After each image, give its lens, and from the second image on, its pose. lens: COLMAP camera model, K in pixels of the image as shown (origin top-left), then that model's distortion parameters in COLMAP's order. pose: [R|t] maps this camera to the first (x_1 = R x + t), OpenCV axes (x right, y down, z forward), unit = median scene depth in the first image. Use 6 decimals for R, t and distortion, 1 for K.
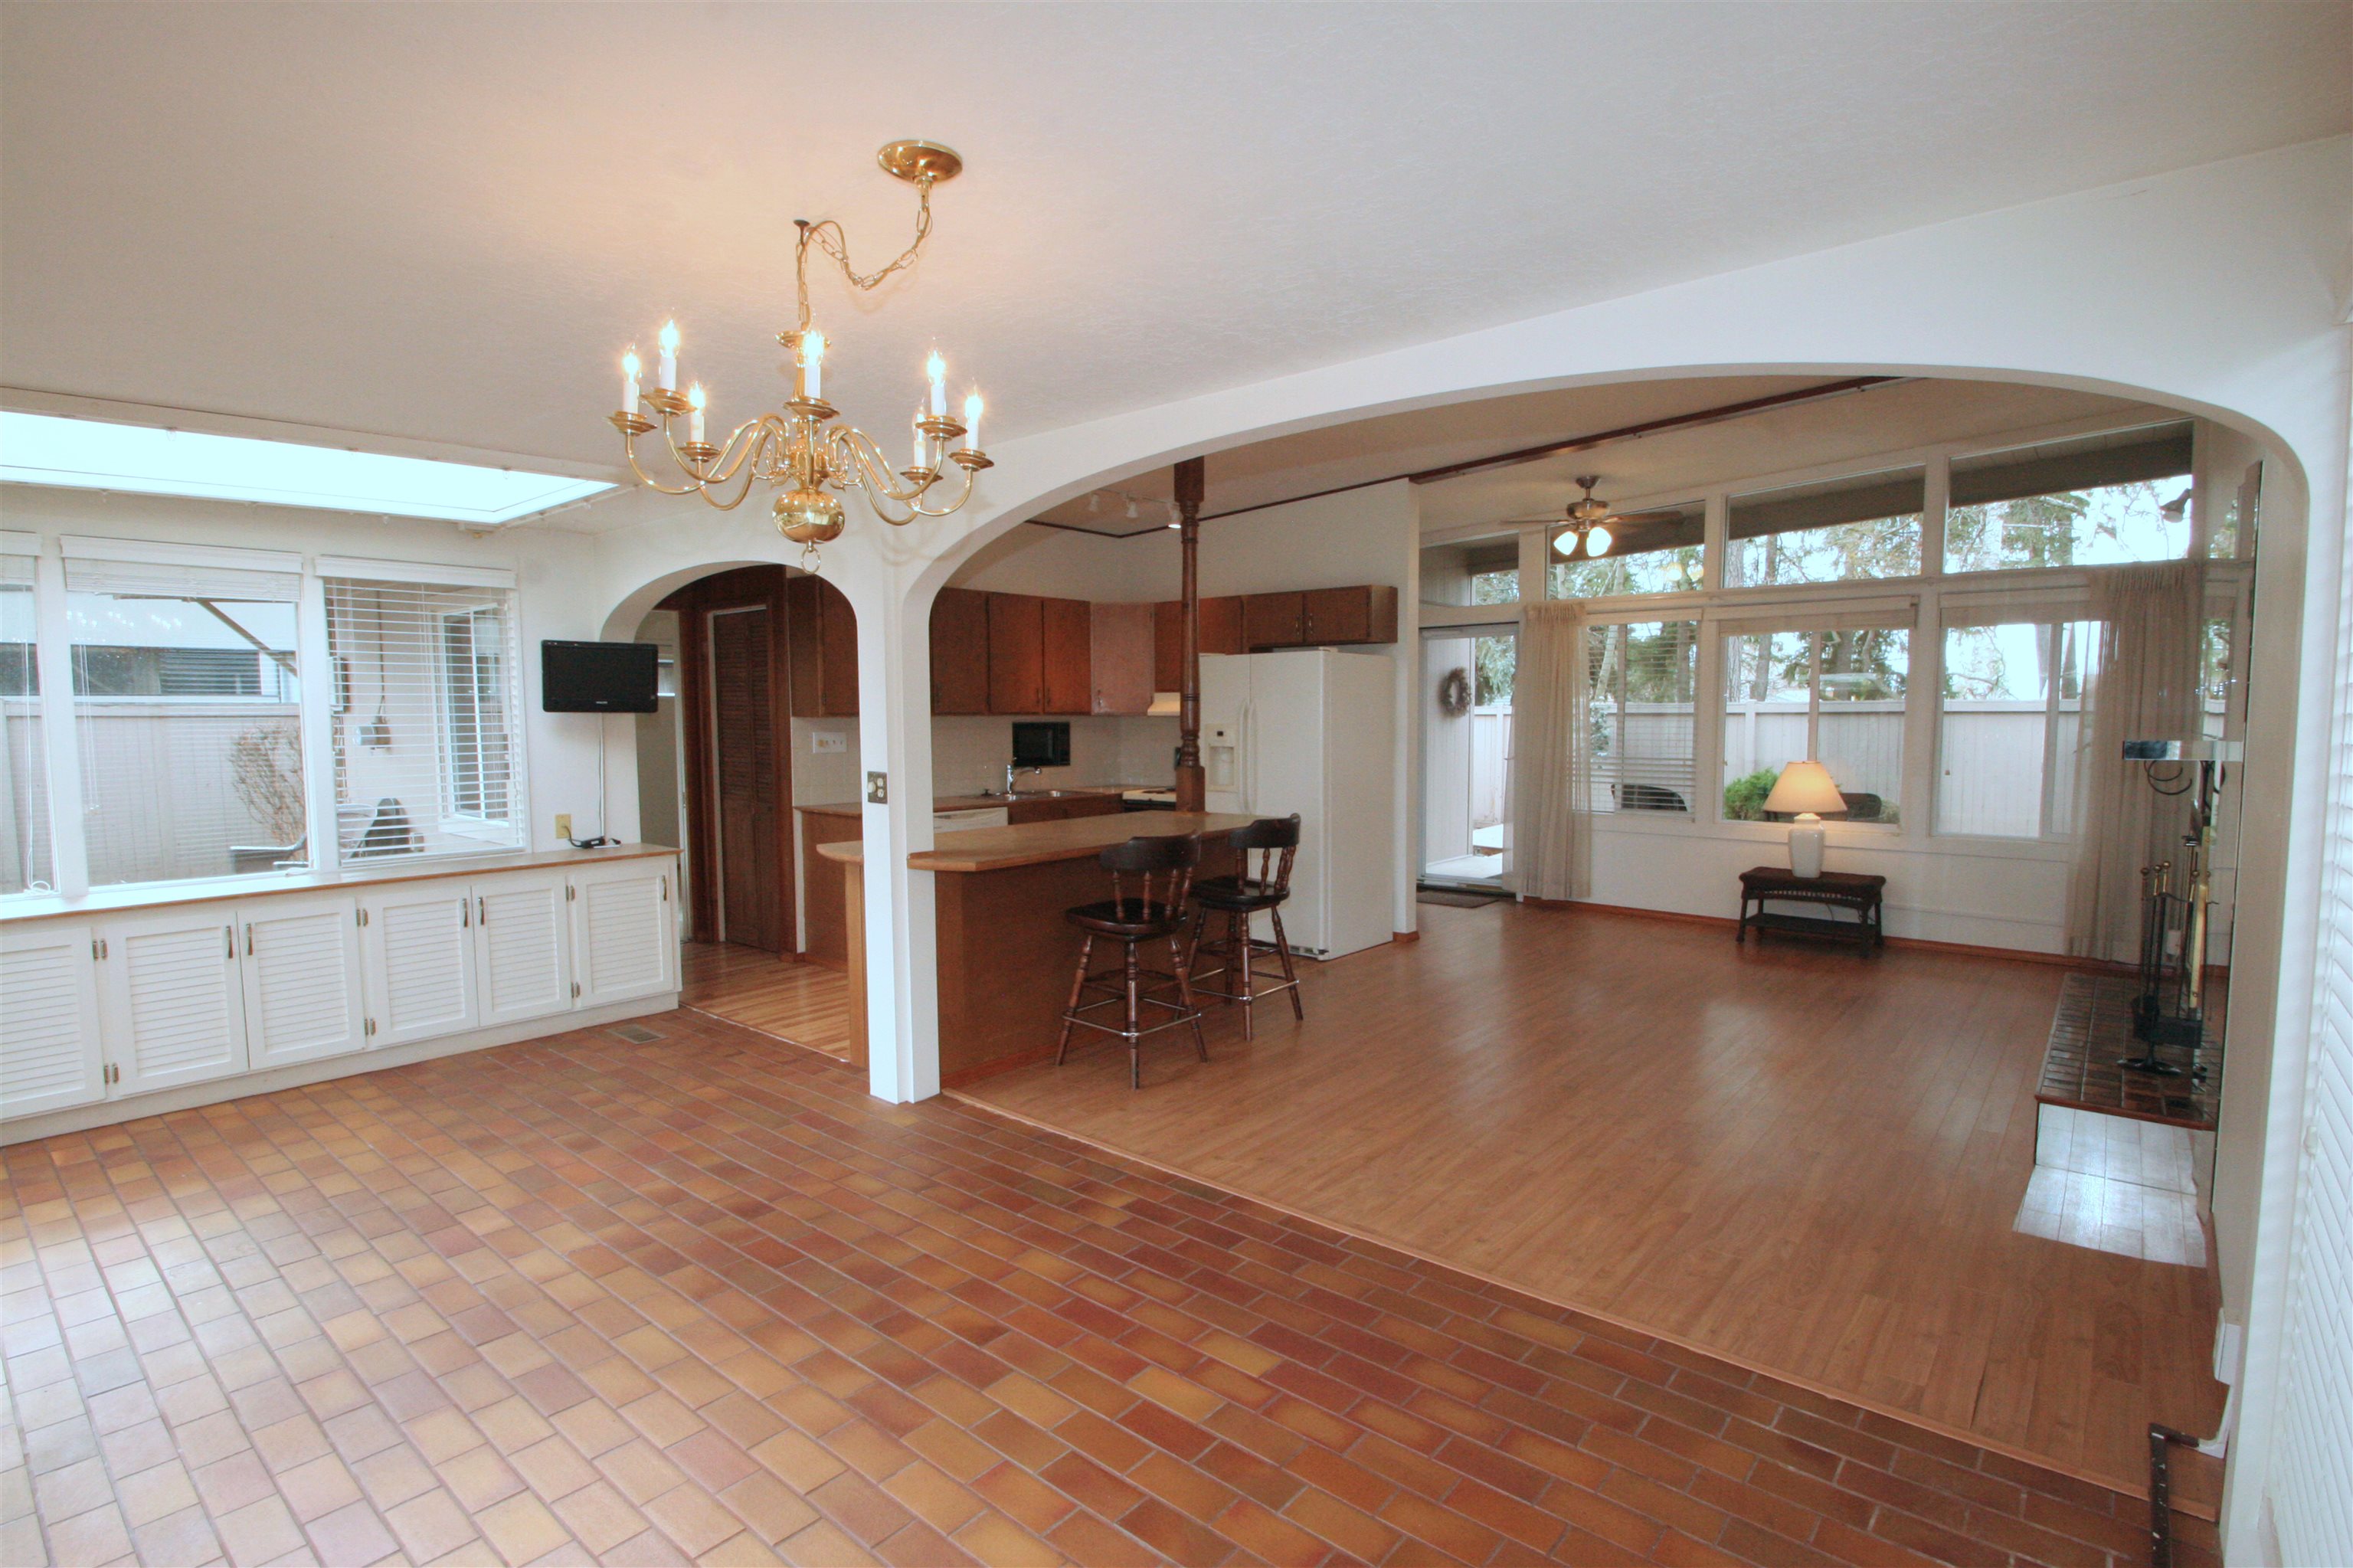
lens RADIAL K [[1127.1, 0, 1183.6], [0, 1127.1, 800.1], [0, 0, 1]] dist [0.004521, -0.021734]
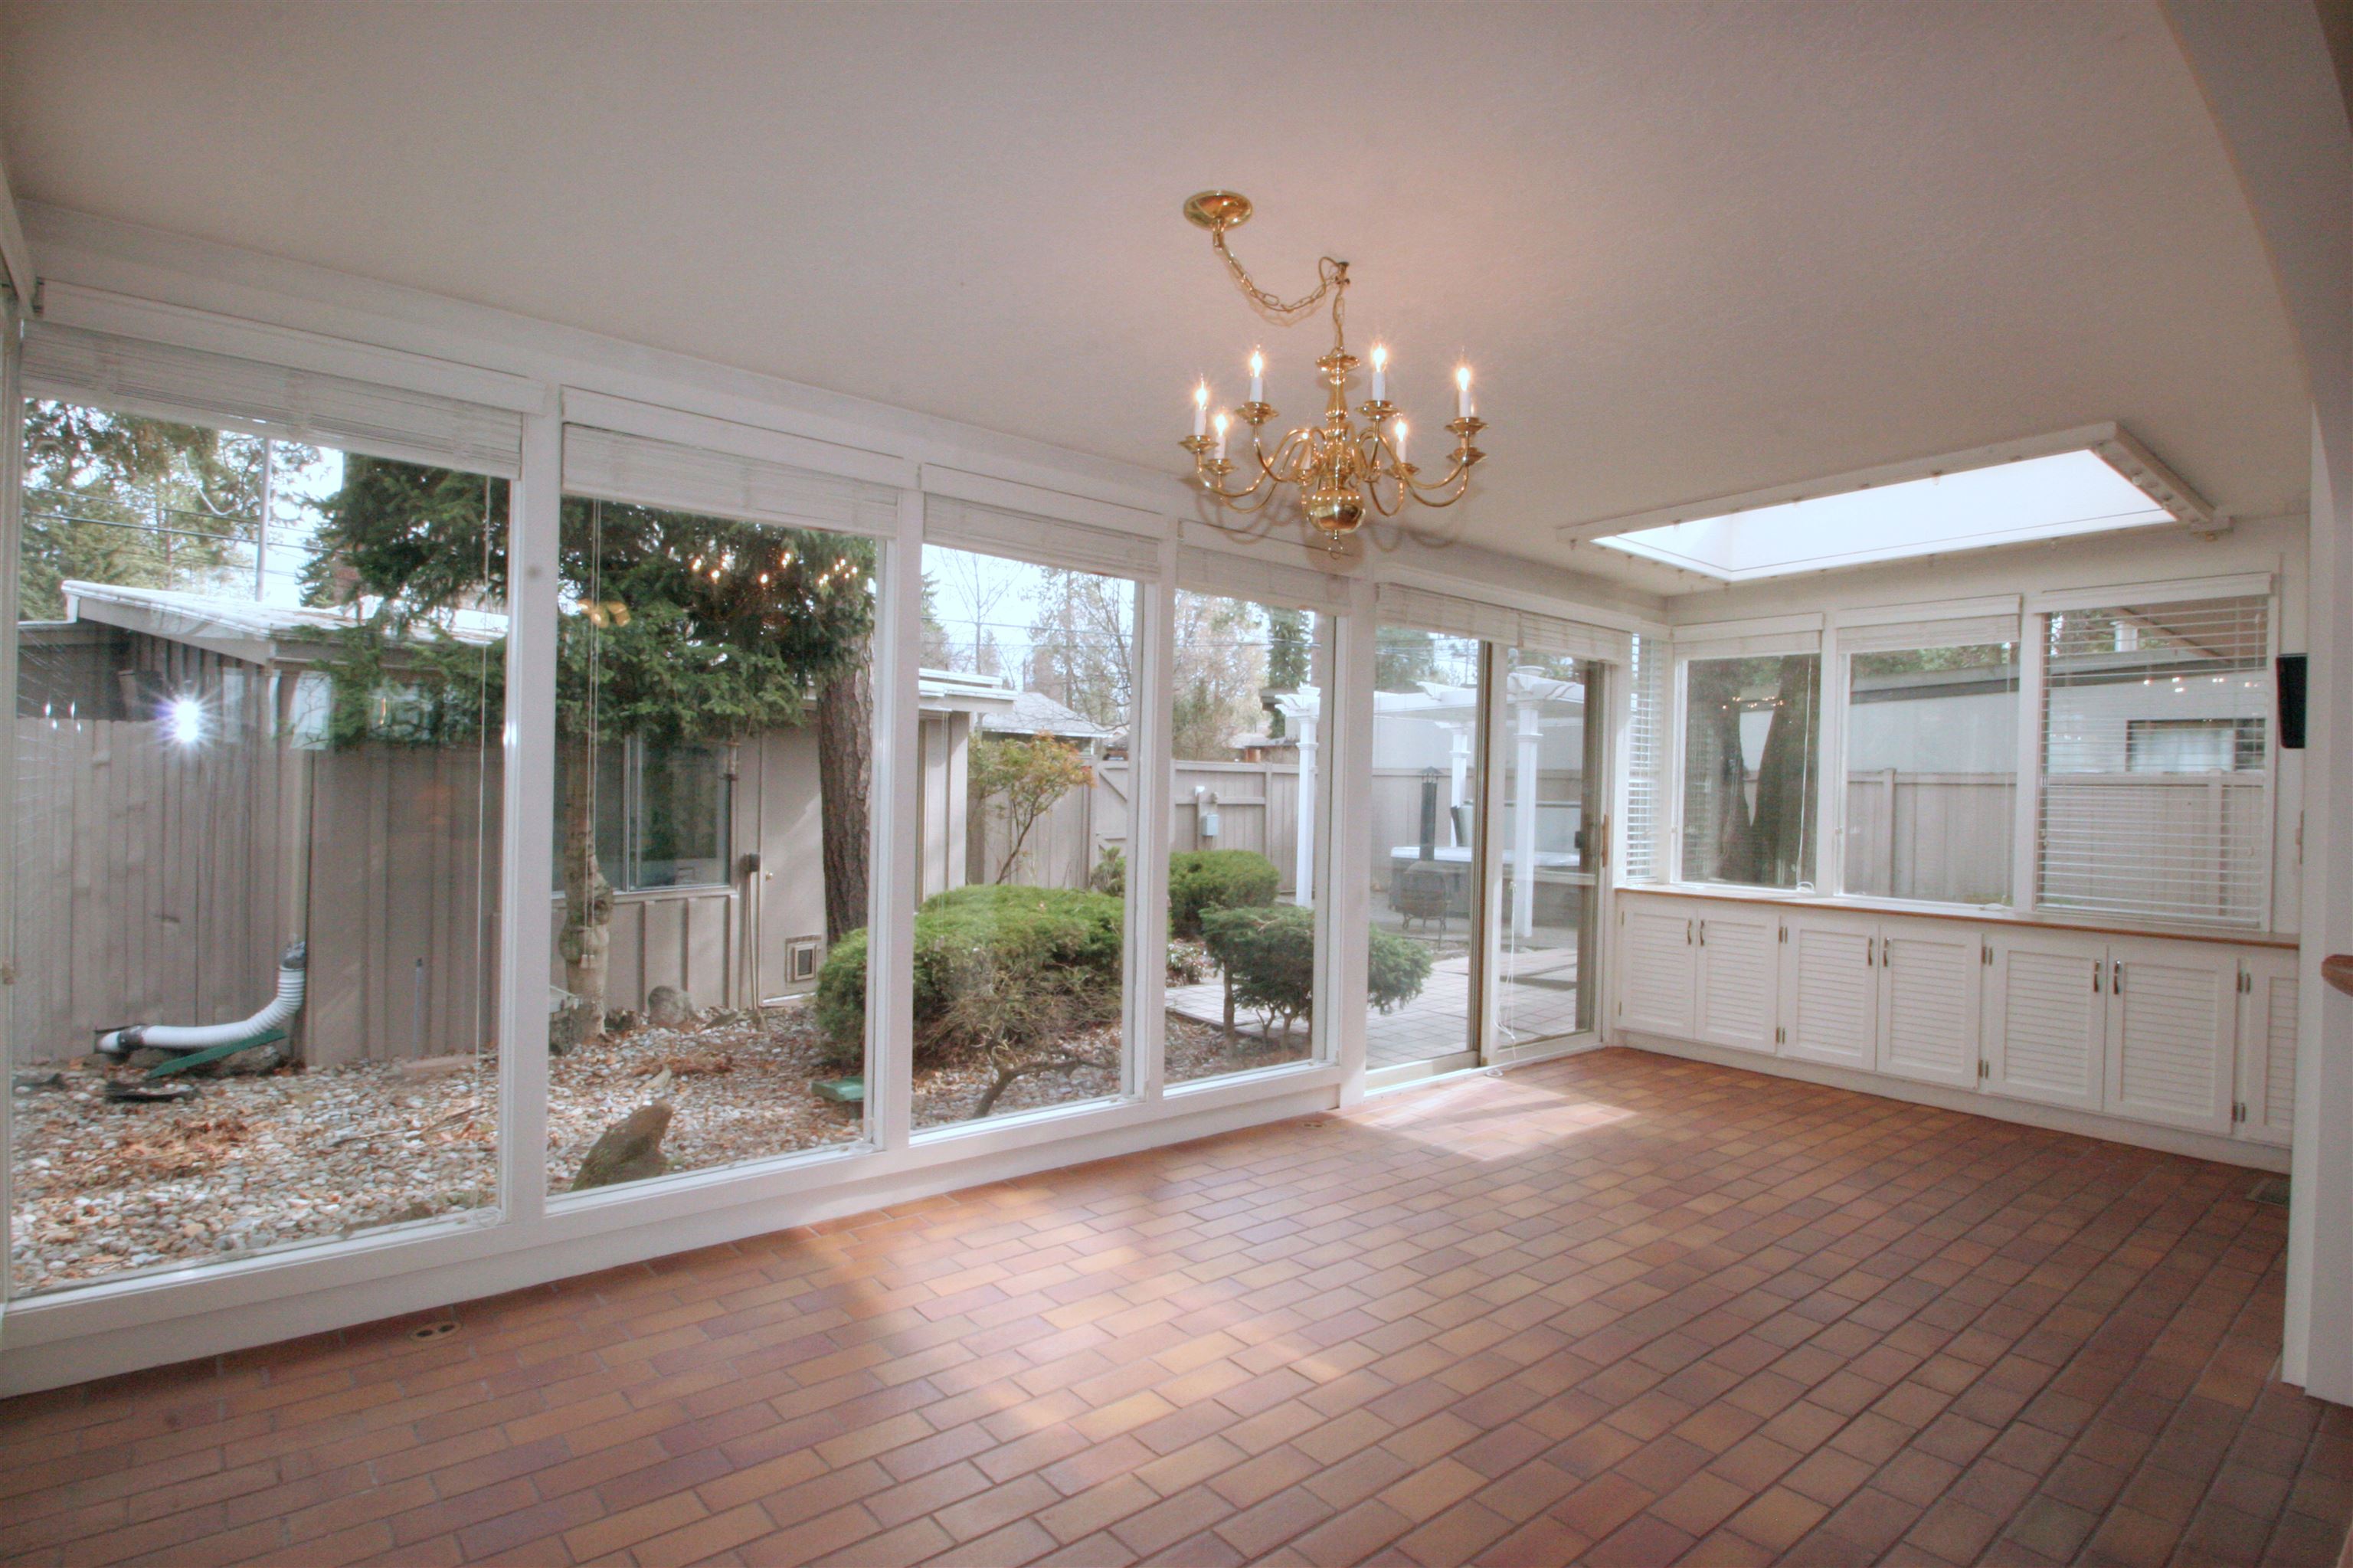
lens RADIAL K [[1176.1, 0, 1217.0], [0, 1176.1, 791.2], [0, 0, 1]] dist [0.003570, -0.017638]
pose [[-0.155457, 0.004113, -0.987834, 0.439687], [-0.102533, 0.994523, 0.020276, 0.011476], [0.982507, 0.104437, -0.154183, 0.550616]]
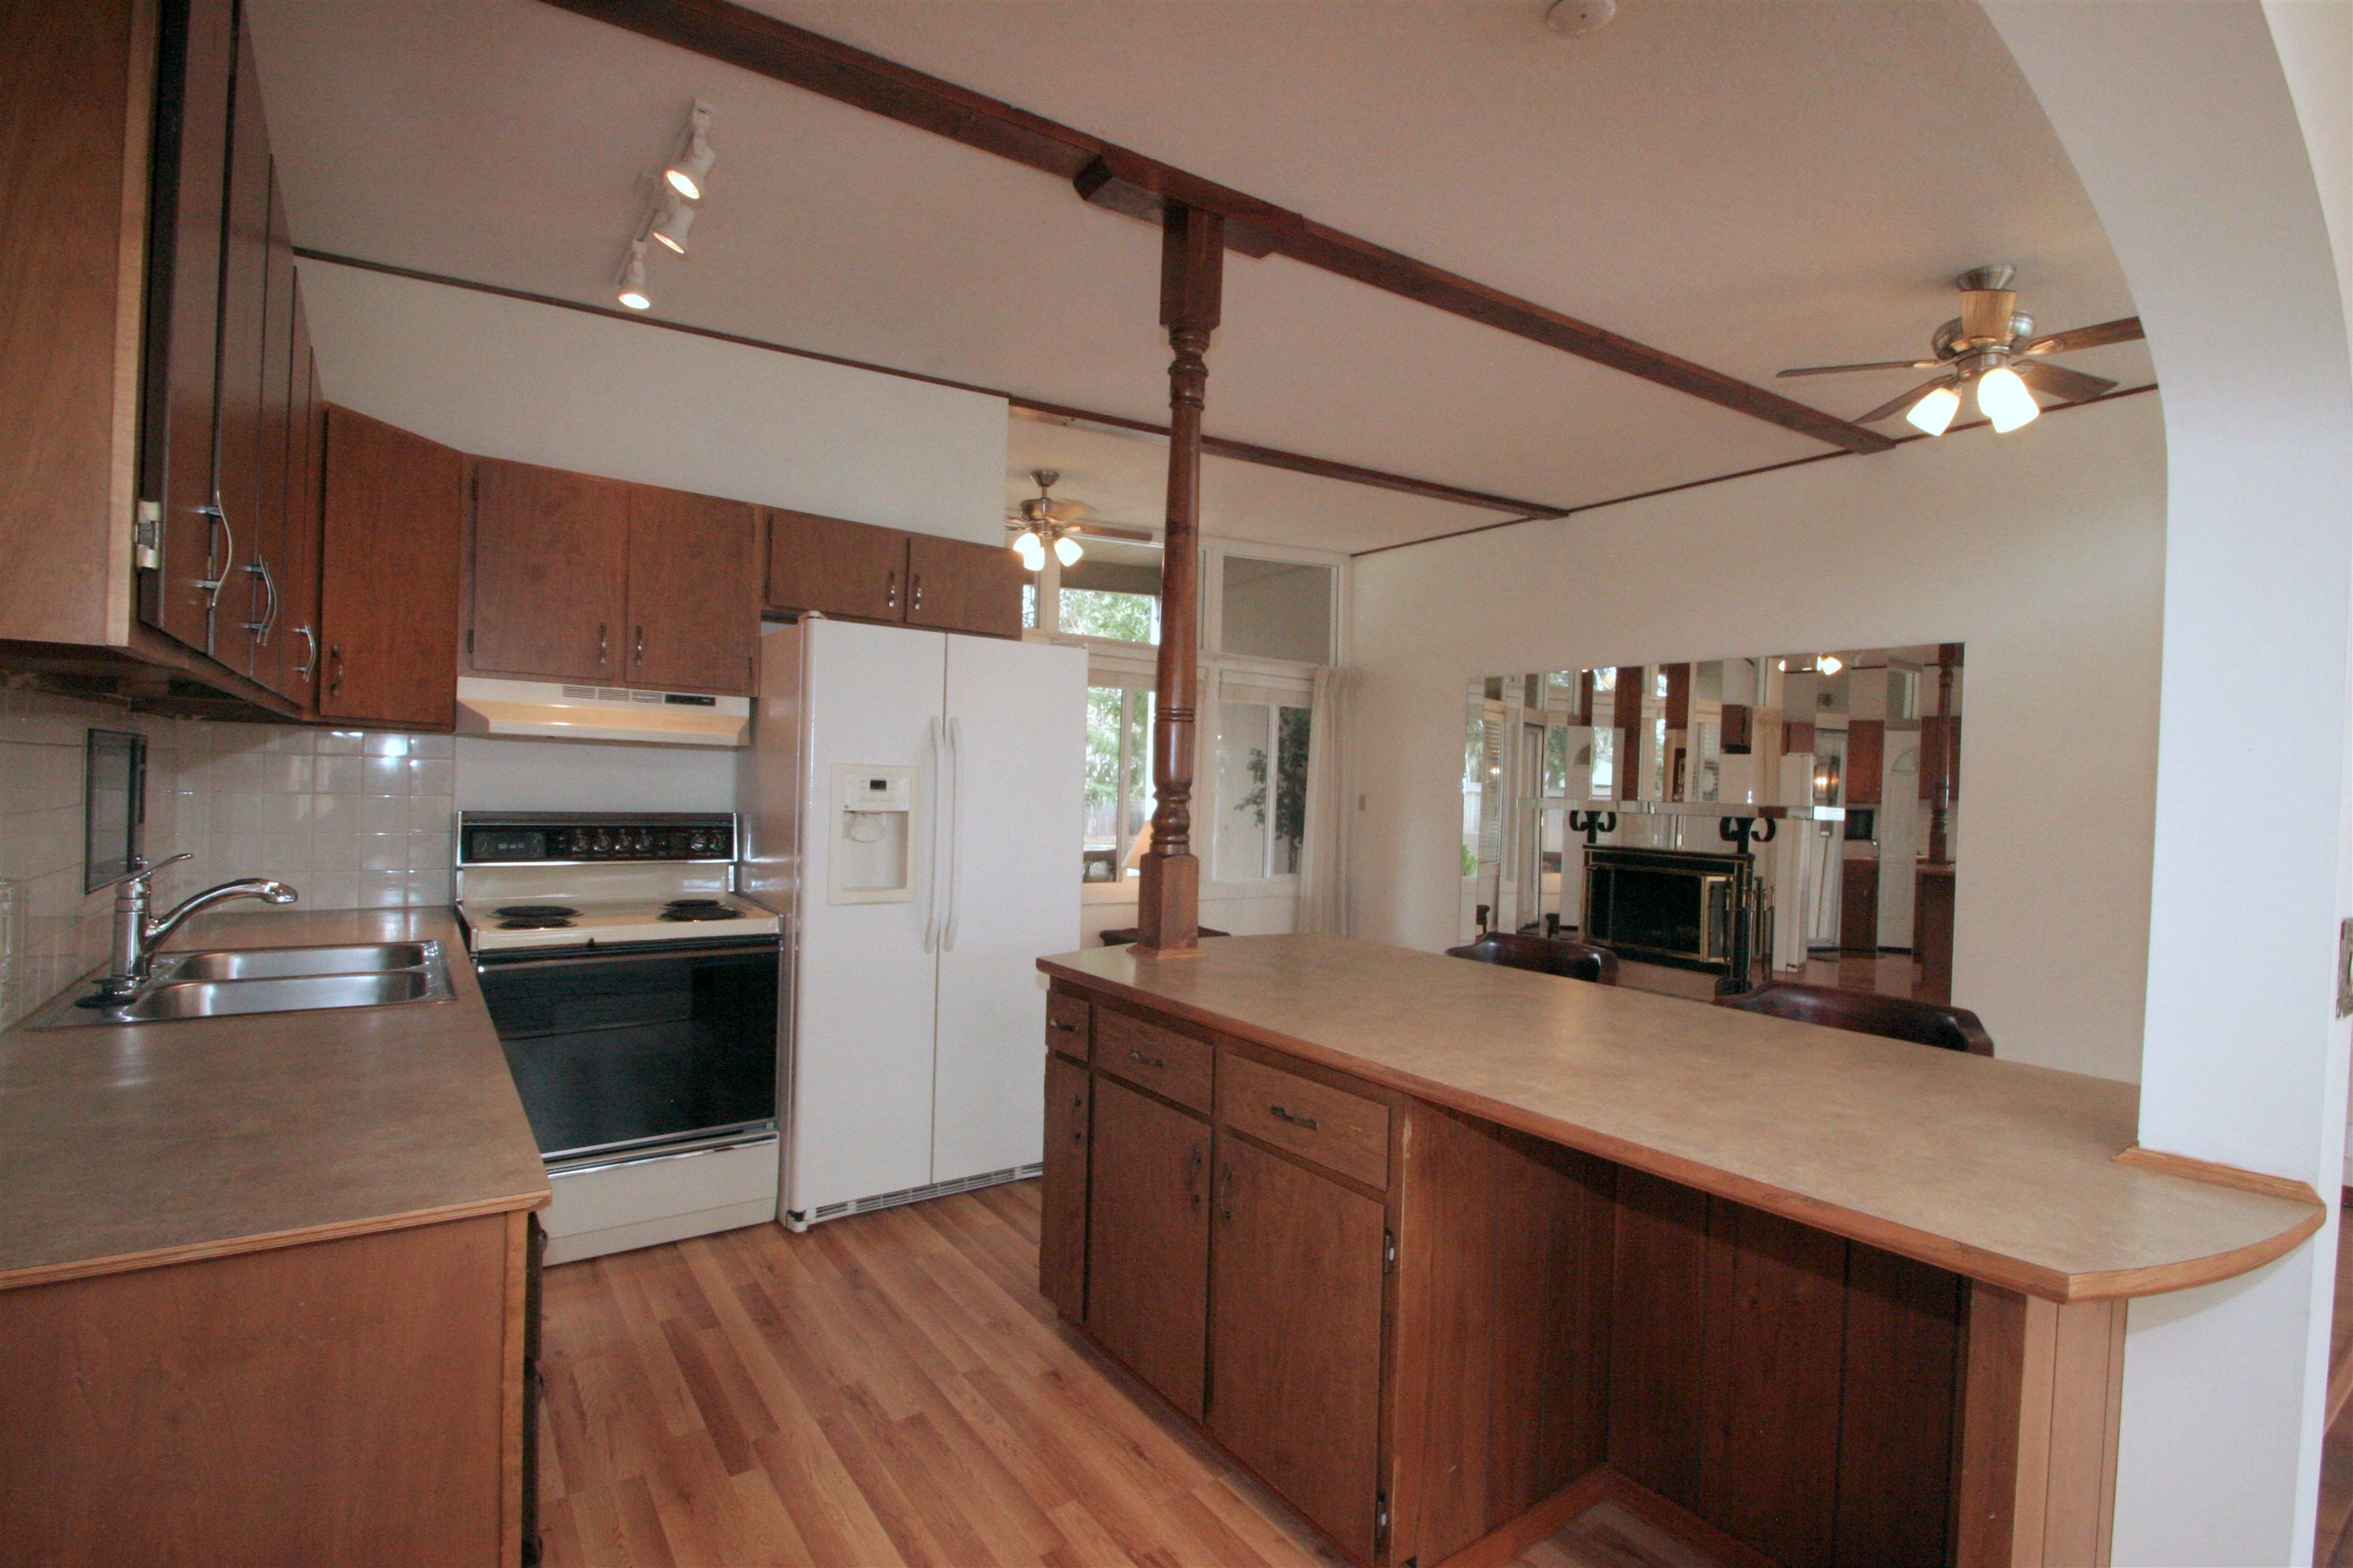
lens RADIAL K [[1091.5, 0, 1210.2], [0, 1091.5, 796.5], [0, 0, 1]] dist [0.006099, -0.013619]
pose [[0.226520, 0.002107, 0.974004, -0.674790], [0.042174, 0.999039, -0.011969, -0.072369], [-0.973093, 0.043789, 0.226214, 1.293847]]
